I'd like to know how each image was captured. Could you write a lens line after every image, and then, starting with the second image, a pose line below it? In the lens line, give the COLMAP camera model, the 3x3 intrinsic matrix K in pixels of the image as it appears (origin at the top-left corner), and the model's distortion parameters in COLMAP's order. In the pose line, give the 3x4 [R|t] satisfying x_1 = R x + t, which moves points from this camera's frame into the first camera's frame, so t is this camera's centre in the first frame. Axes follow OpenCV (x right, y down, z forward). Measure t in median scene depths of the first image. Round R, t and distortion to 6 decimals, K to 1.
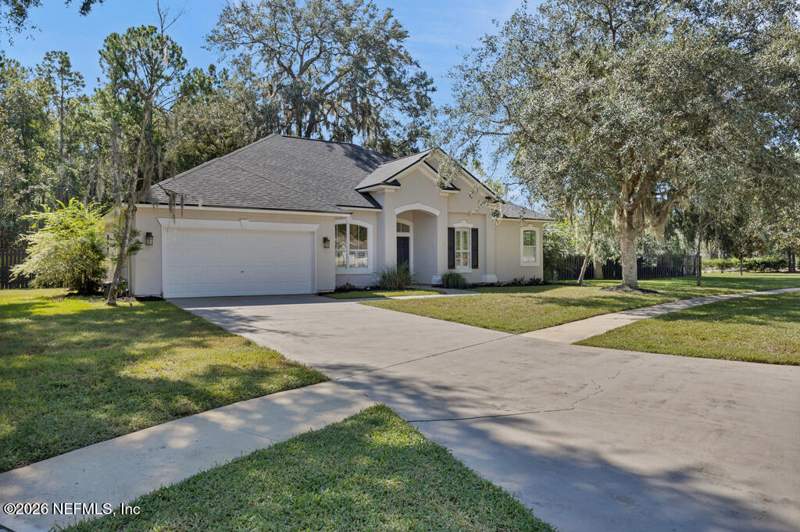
lens RADIAL K [[574.0, 0, 400.8], [0, 574.0, 264.5], [0, 0, 1]] dist [-0.001592, 0.000104]
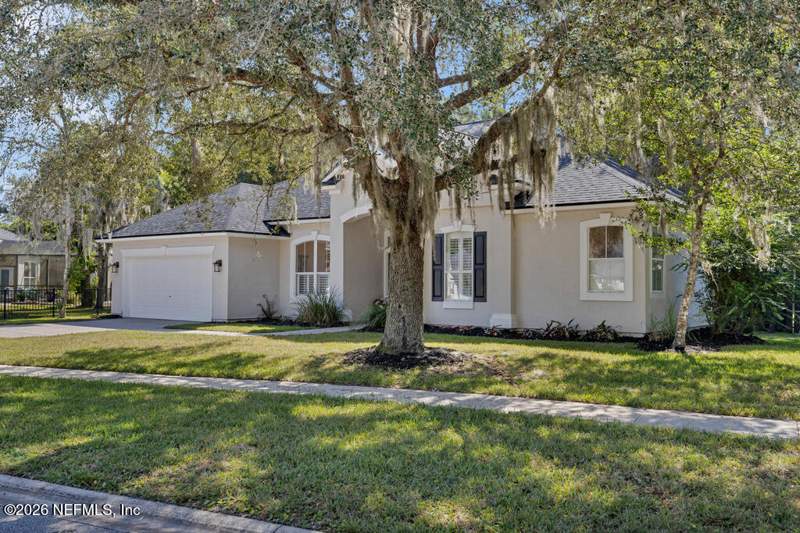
lens RADIAL K [[724.6, 0, 399.1], [0, 724.6, 266.6], [0, 0, 1]] dist [-0.014228, -0.001813]
pose [[0.343697, -0.017555, -0.938916, 0.802930], [-0.007132, 0.999748, -0.021303, -0.012037], [0.939053, 0.014018, 0.343485, 0.683637]]
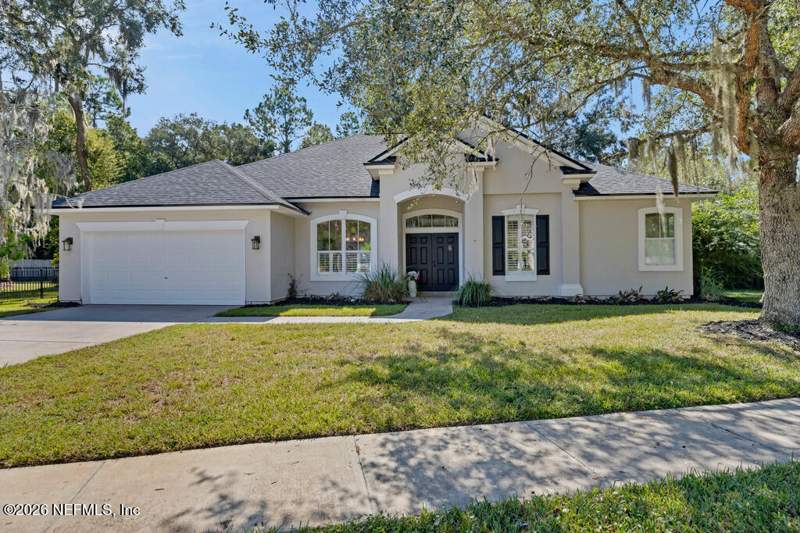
lens RADIAL K [[435.5, 0, 399.9], [0, 435.5, 265.4], [0, 0, 1]] dist [0.008610, 0.000318]
pose [[0.782725, 0.001753, -0.622365, 0.322342], [0.002784, 0.999976, 0.006318, -0.007493], [0.622361, -0.006678, 0.782702, 0.501586]]
